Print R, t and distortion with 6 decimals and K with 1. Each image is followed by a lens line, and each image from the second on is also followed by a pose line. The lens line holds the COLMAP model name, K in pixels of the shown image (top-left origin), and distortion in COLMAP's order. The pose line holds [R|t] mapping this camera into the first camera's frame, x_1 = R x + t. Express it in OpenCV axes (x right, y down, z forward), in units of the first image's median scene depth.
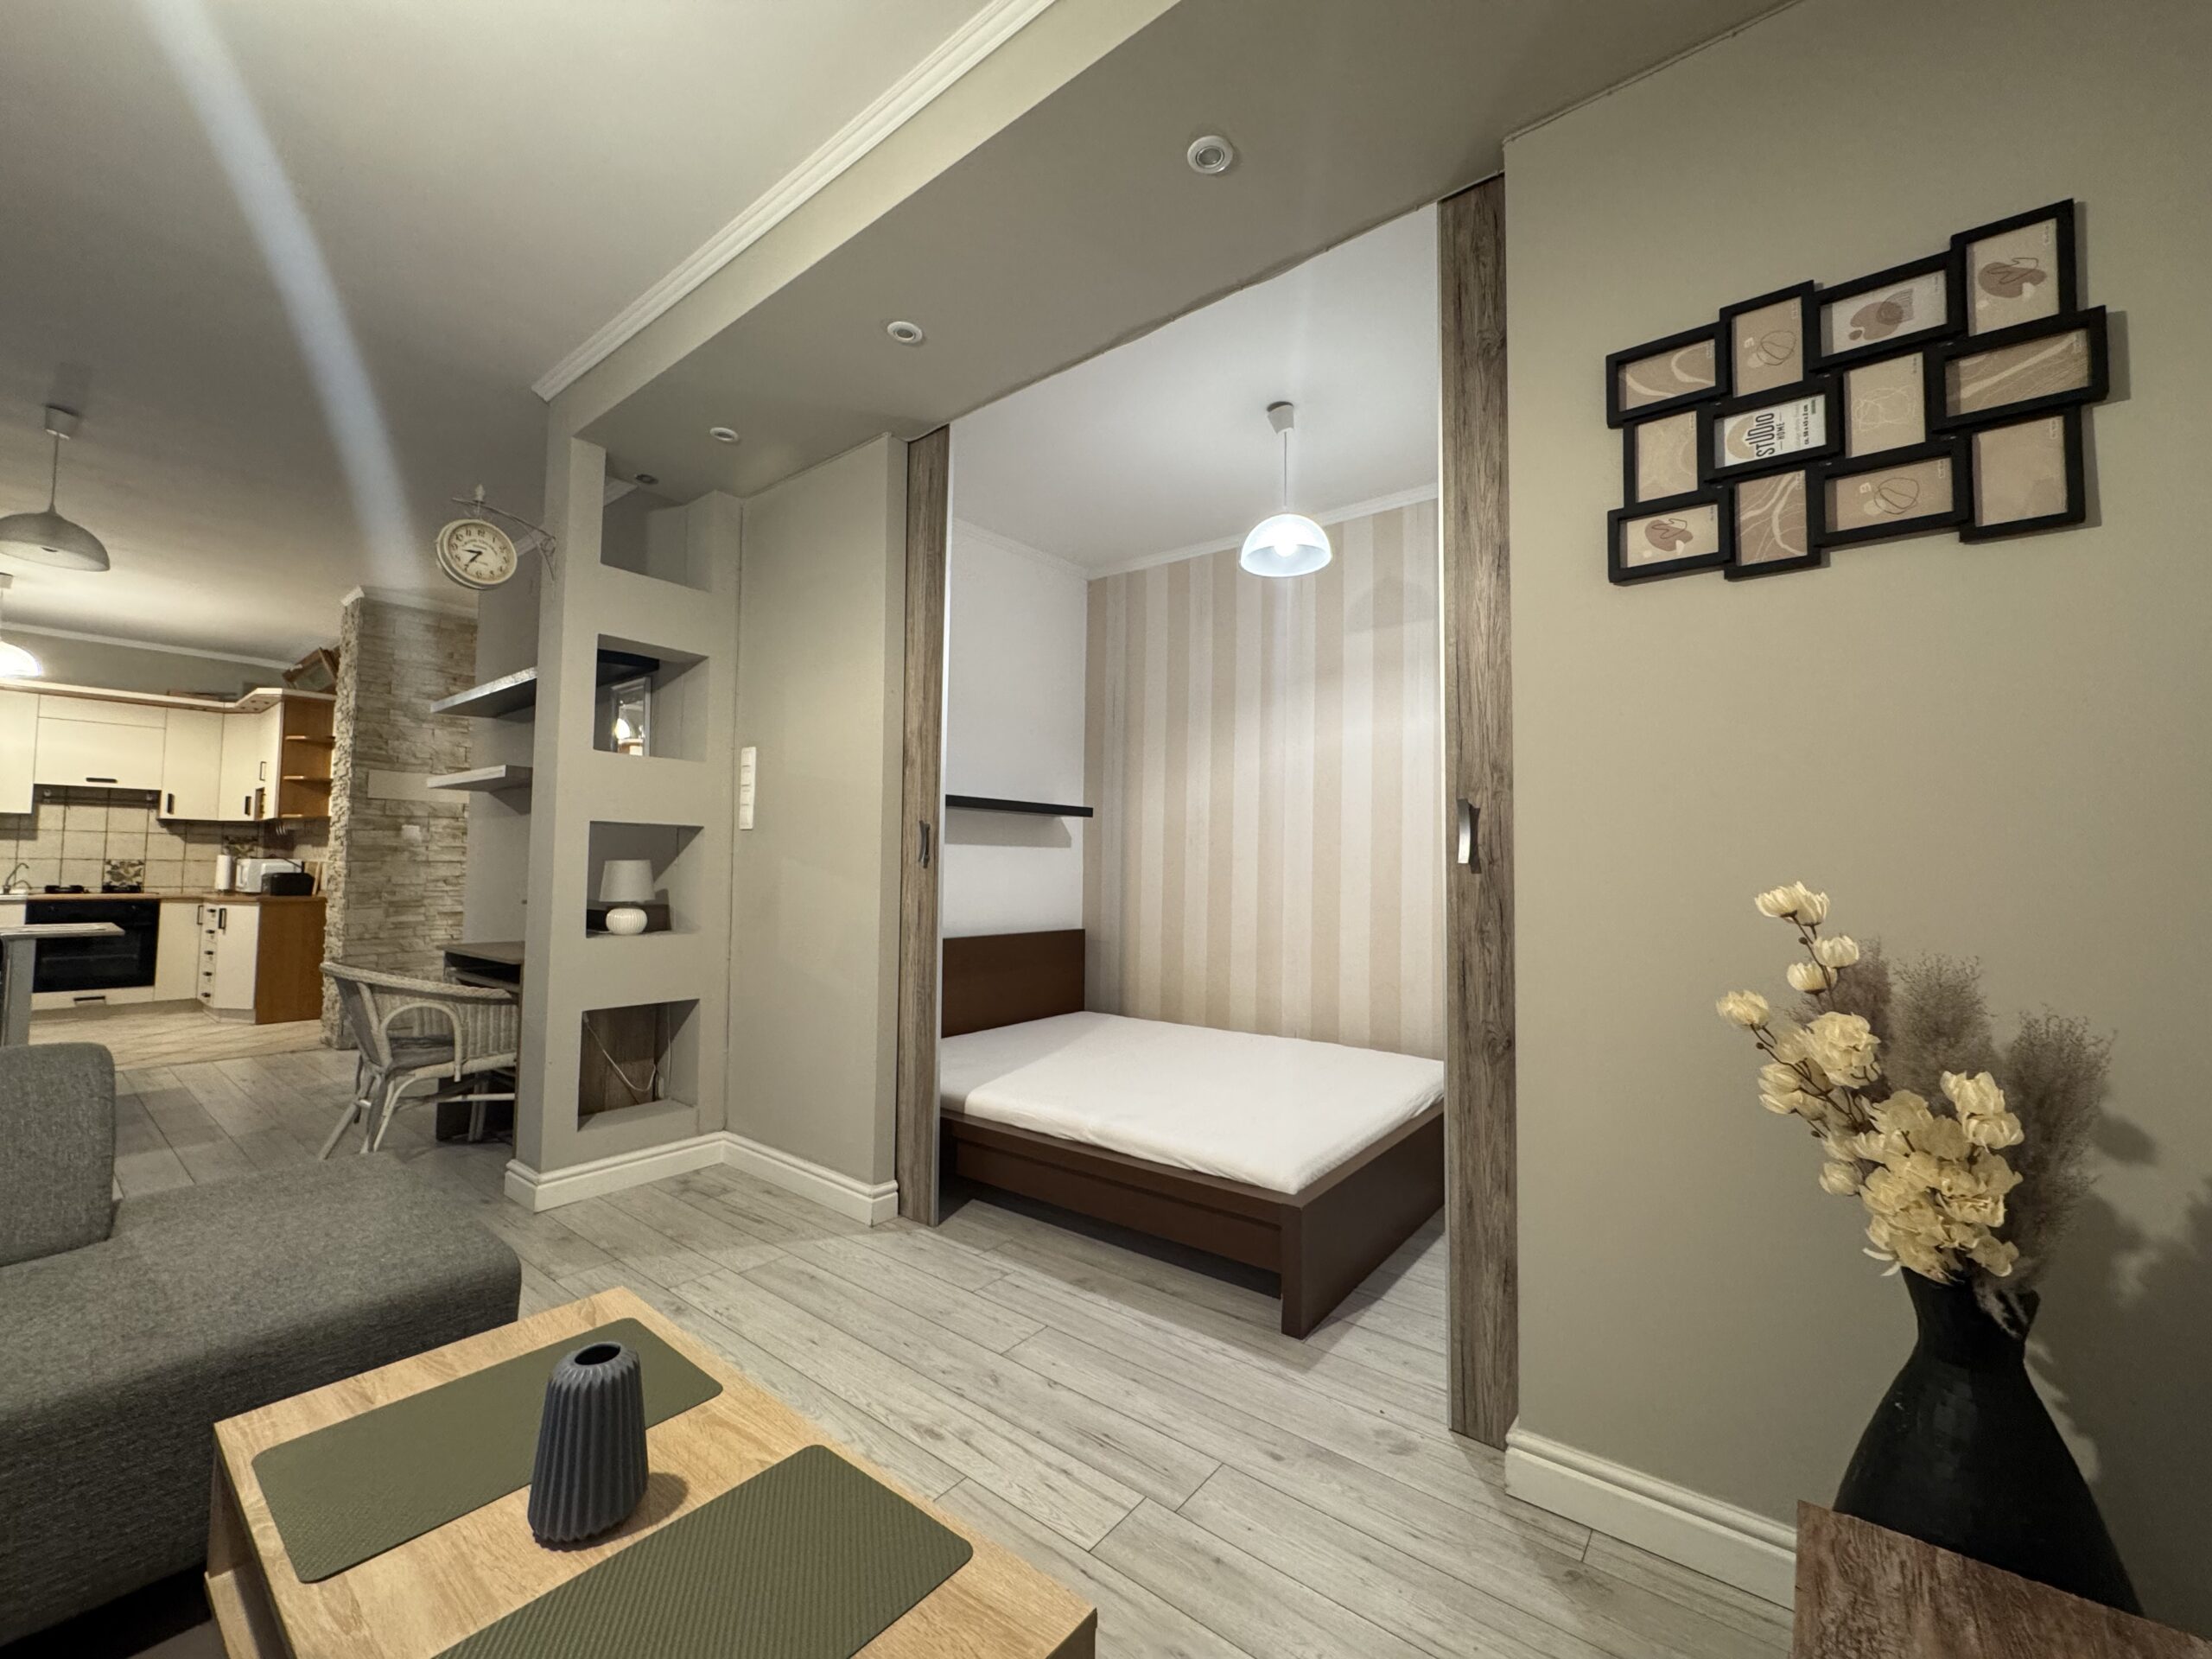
lens RADIAL K [[881.0, 0, 1101.0], [0, 881.0, 829.4], [0, 0, 1]] dist [-0.003686, -0.000062]
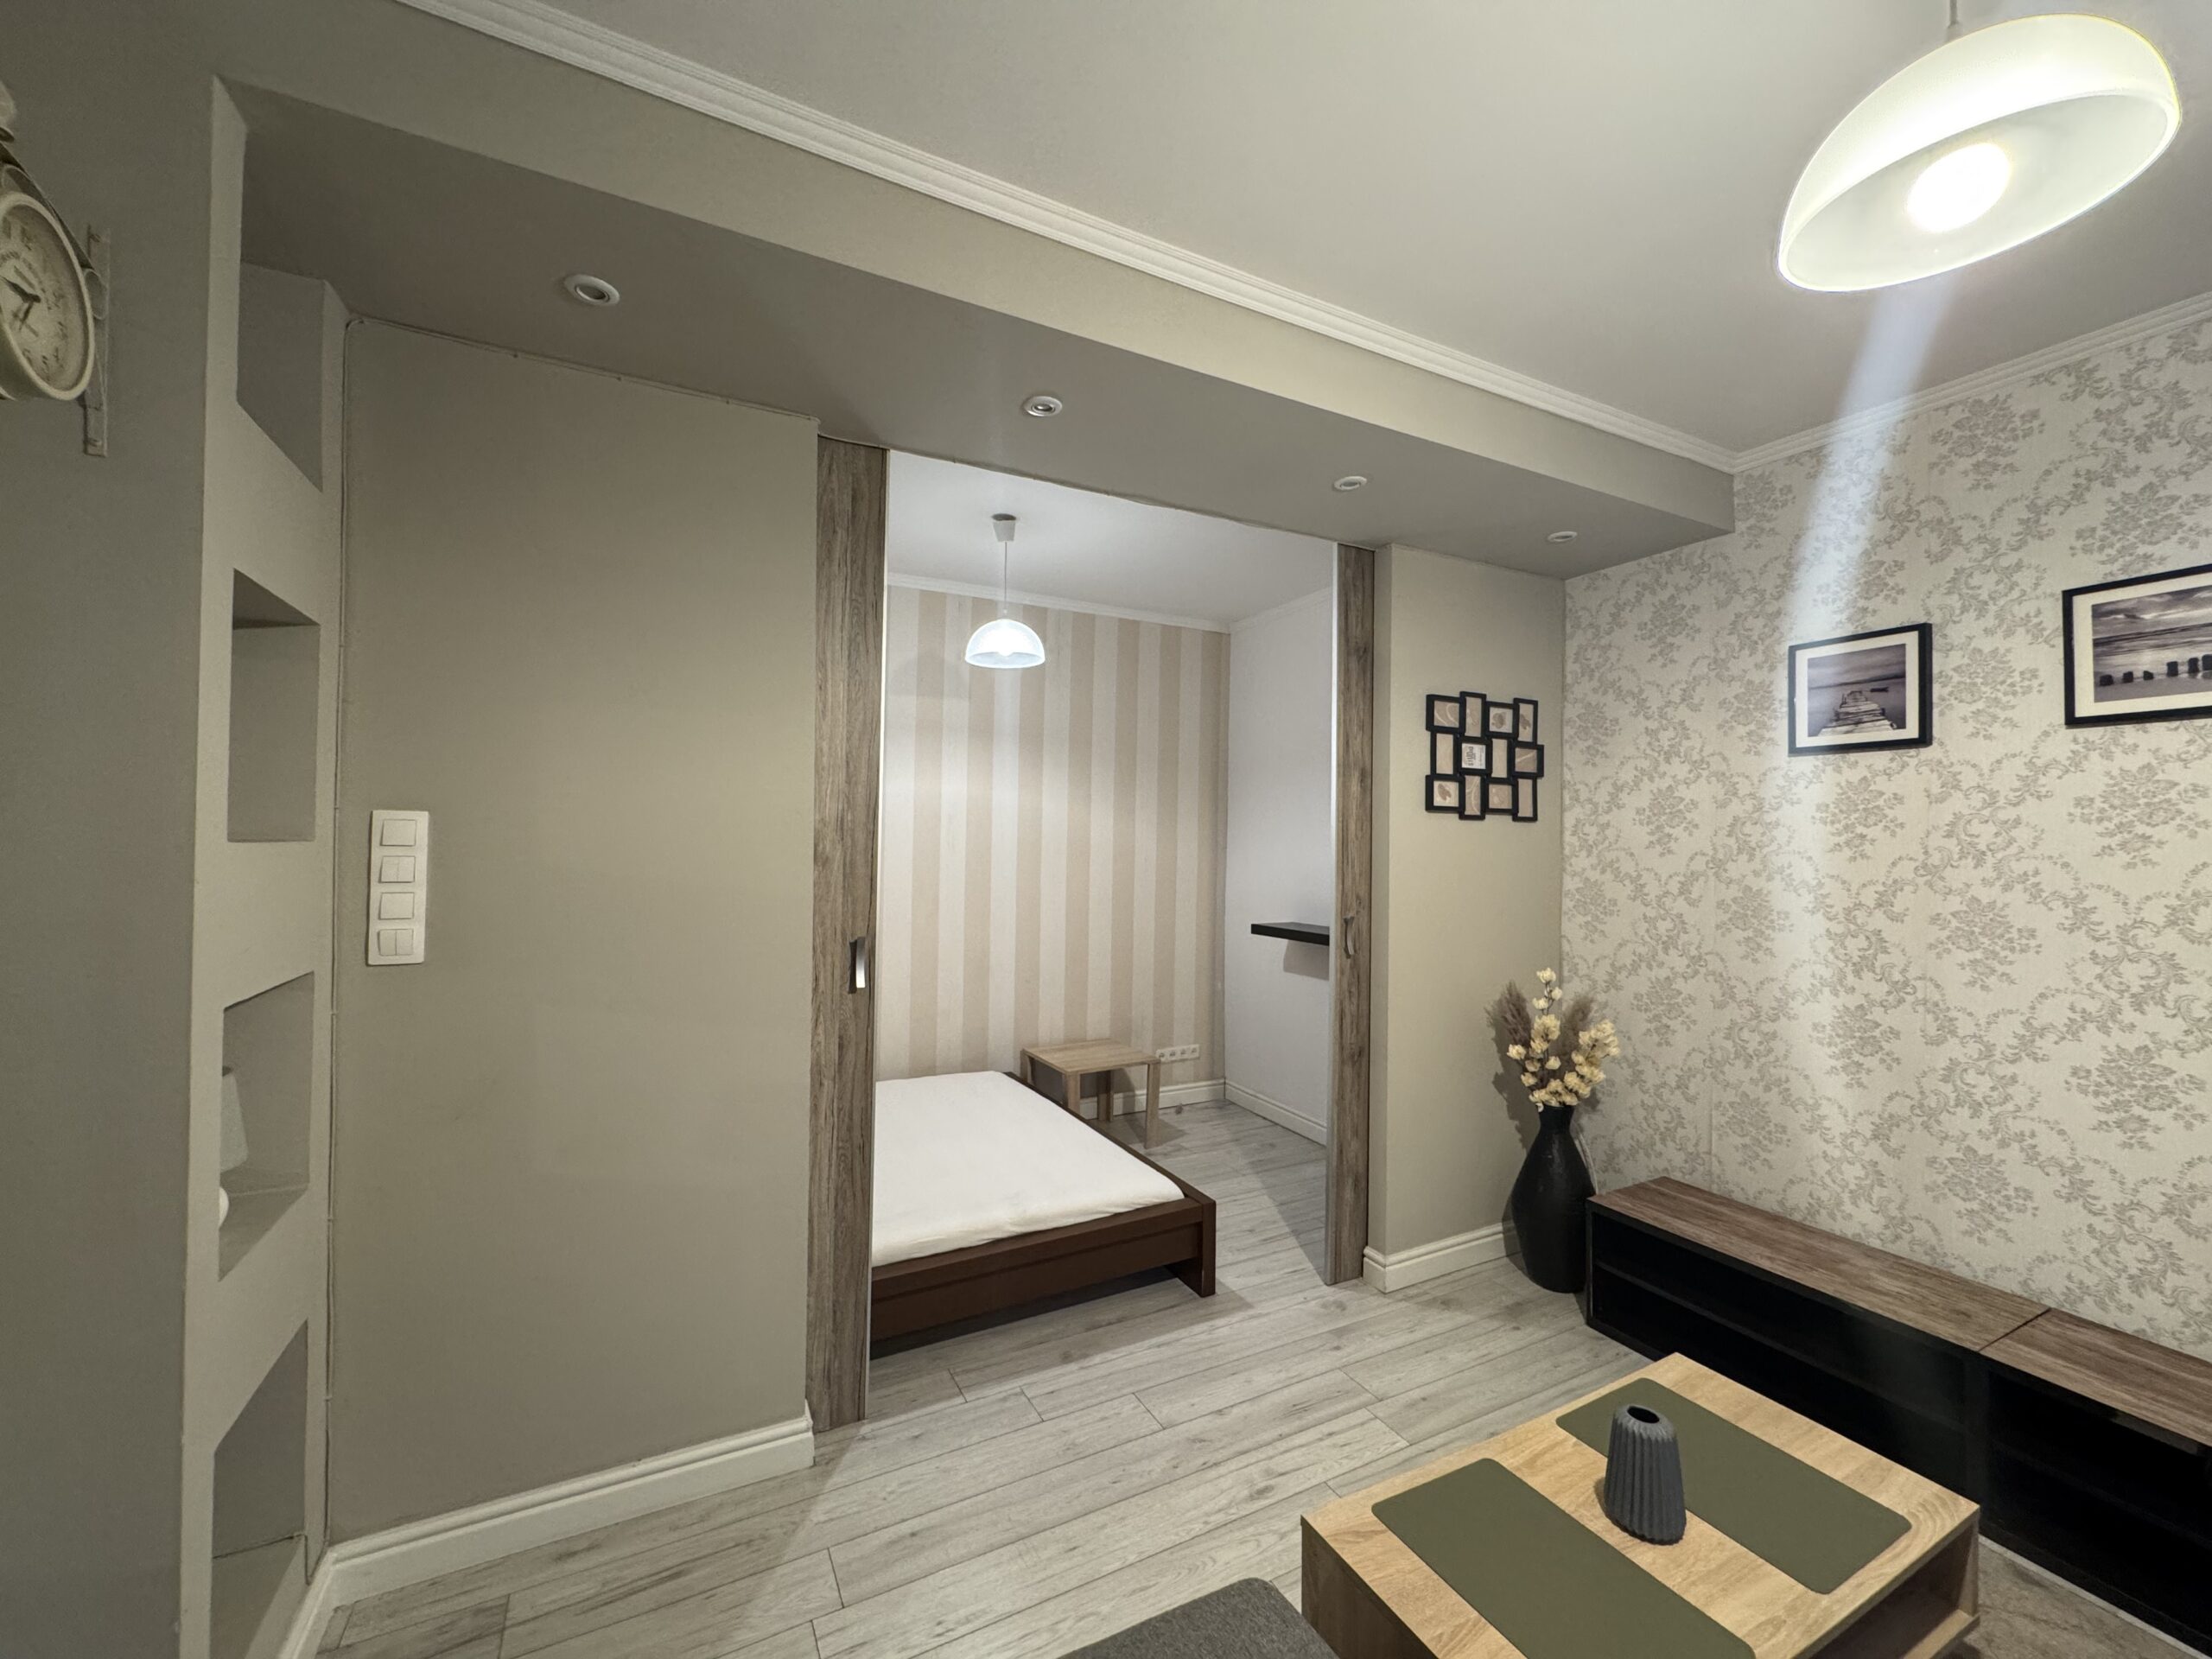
lens RADIAL K [[881.0, 0, 1102.6], [0, 881.0, 829.3], [0, 0, 1]] dist [-0.003686, -0.000062]
pose [[0.414726, 0.000224, 0.909947, -1.365030], [-0.049075, 0.998550, 0.022121, -0.221505], [-0.908622, -0.053830, 0.414135, 0.754710]]
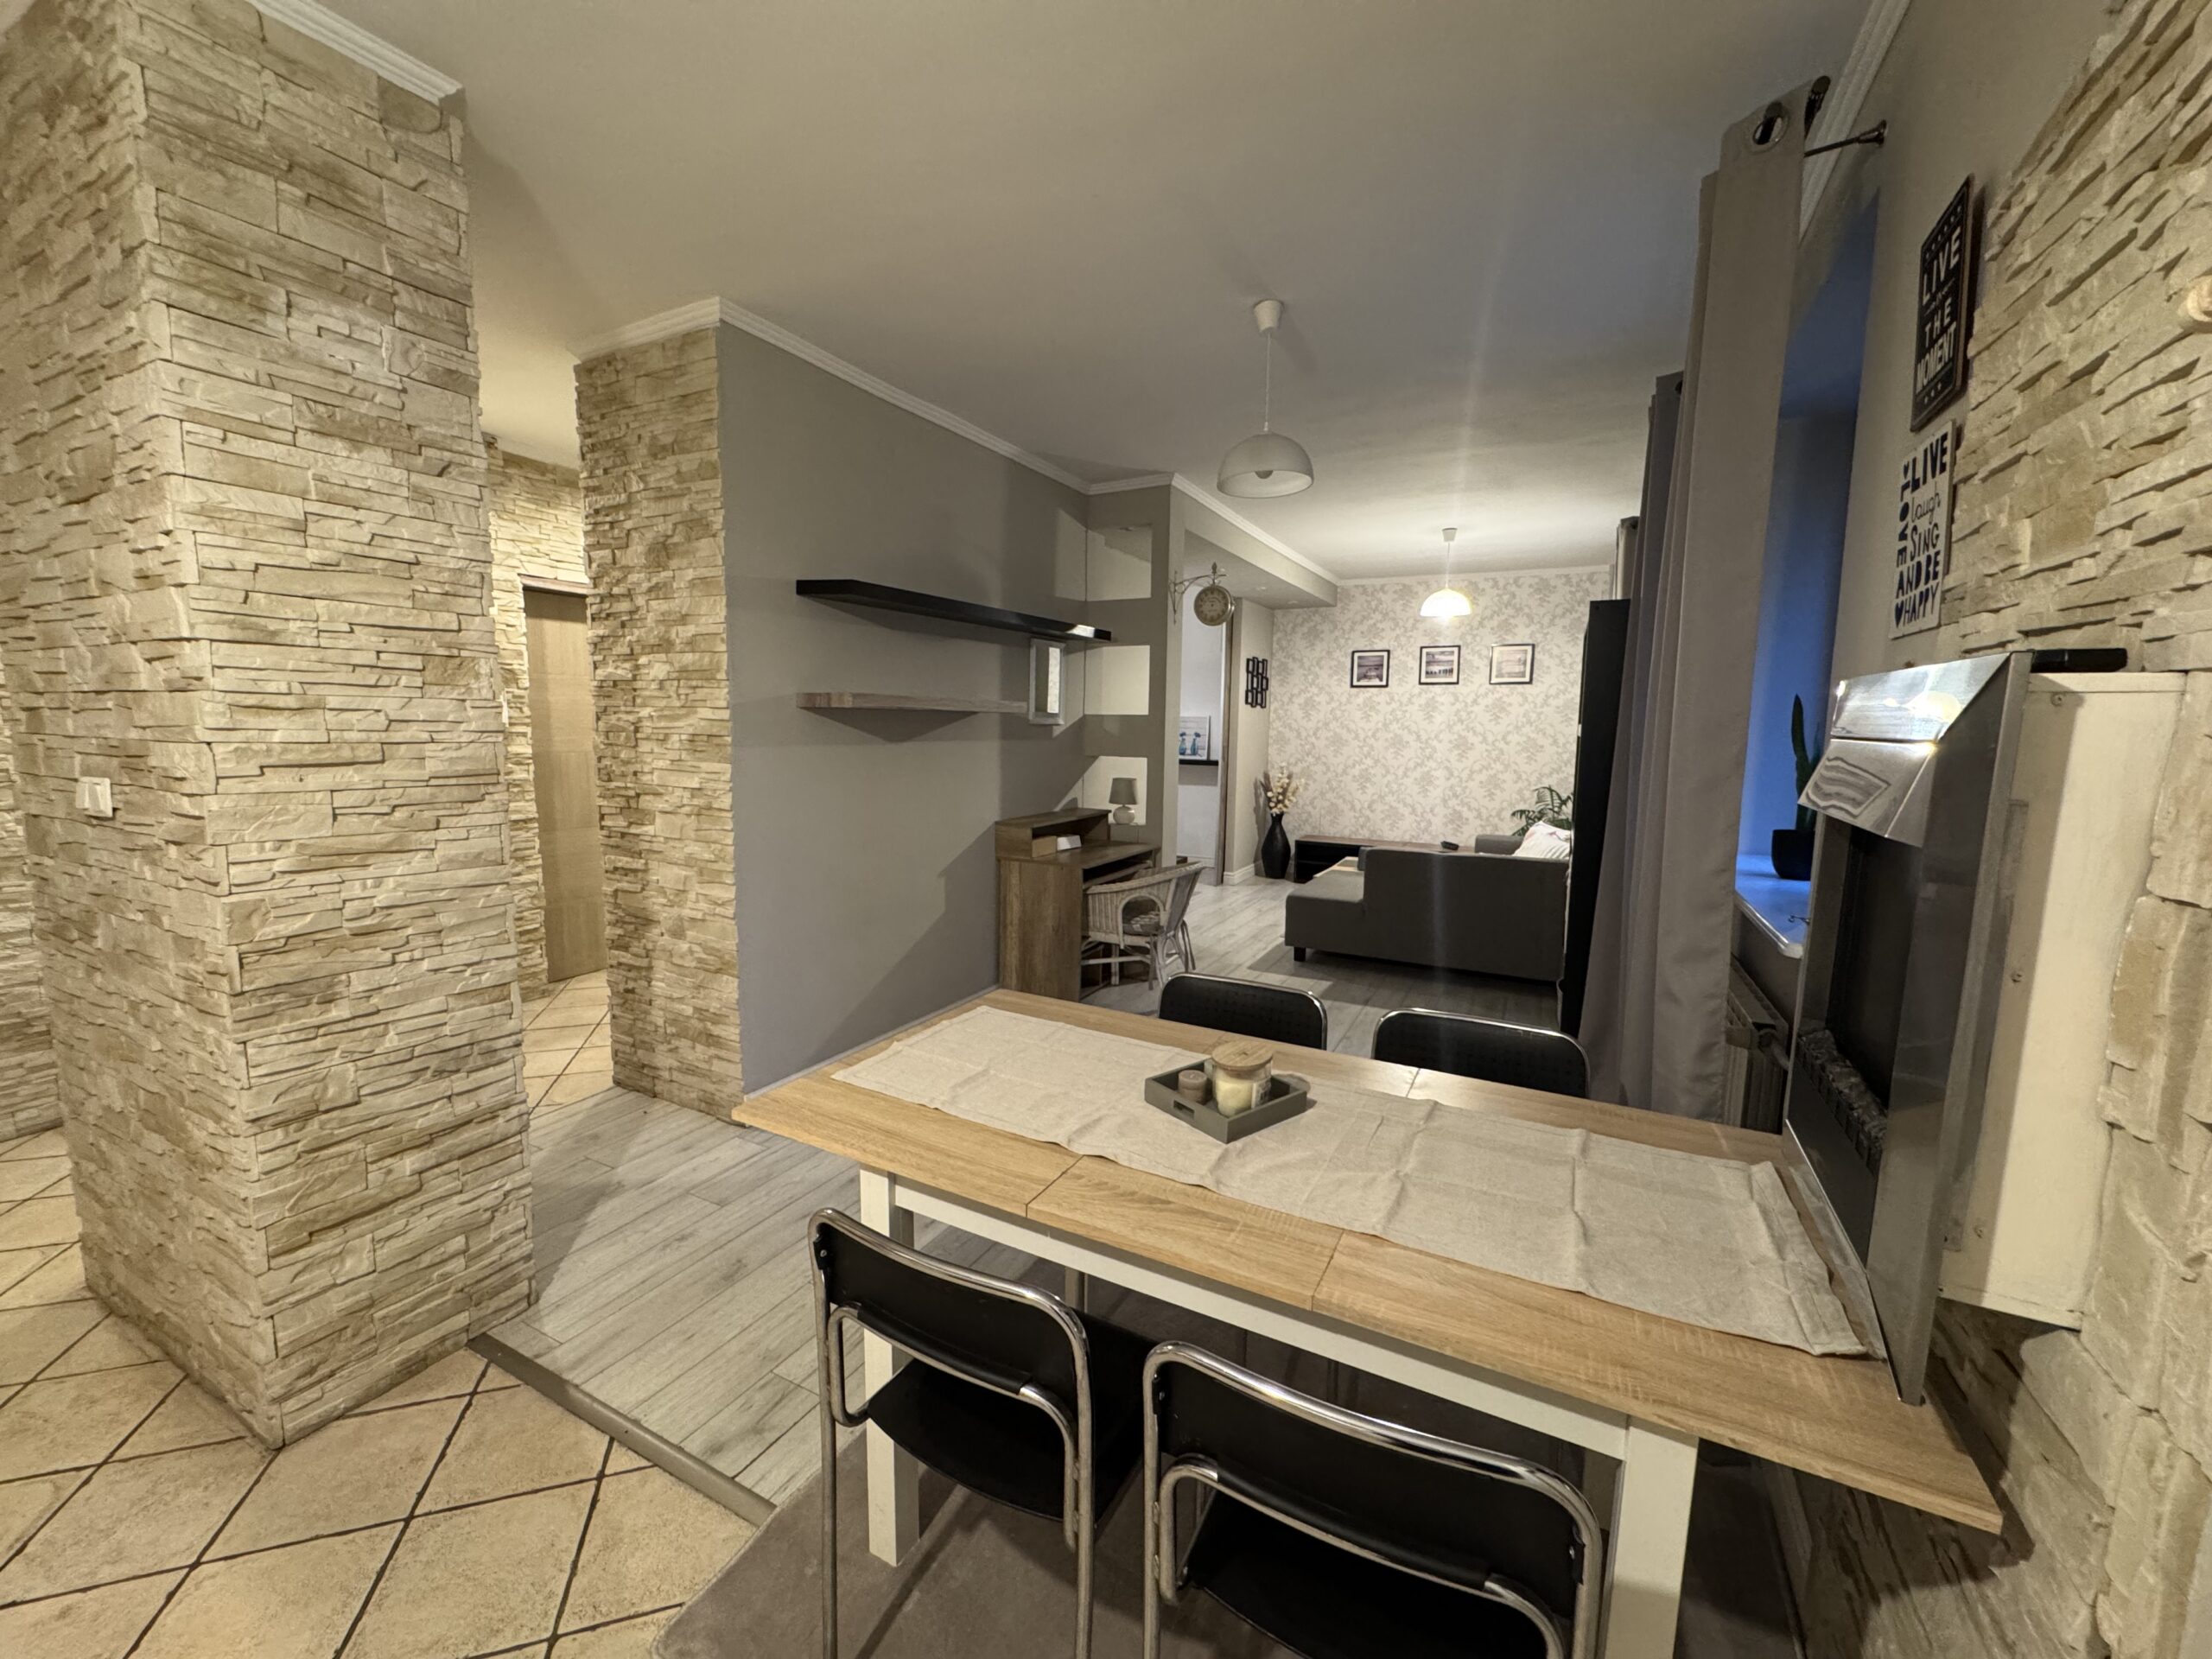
lens RADIAL K [[881.0, 0, 1098.9], [0, 881.0, 832.0], [0, 0, 1]] dist [-0.003686, -0.000062]
pose [[-0.173665, -0.135074, 0.975498, -3.937338], [-0.066809, 0.989883, 0.125172, -0.111072], [-0.982536, -0.043434, -0.180932, 2.464186]]
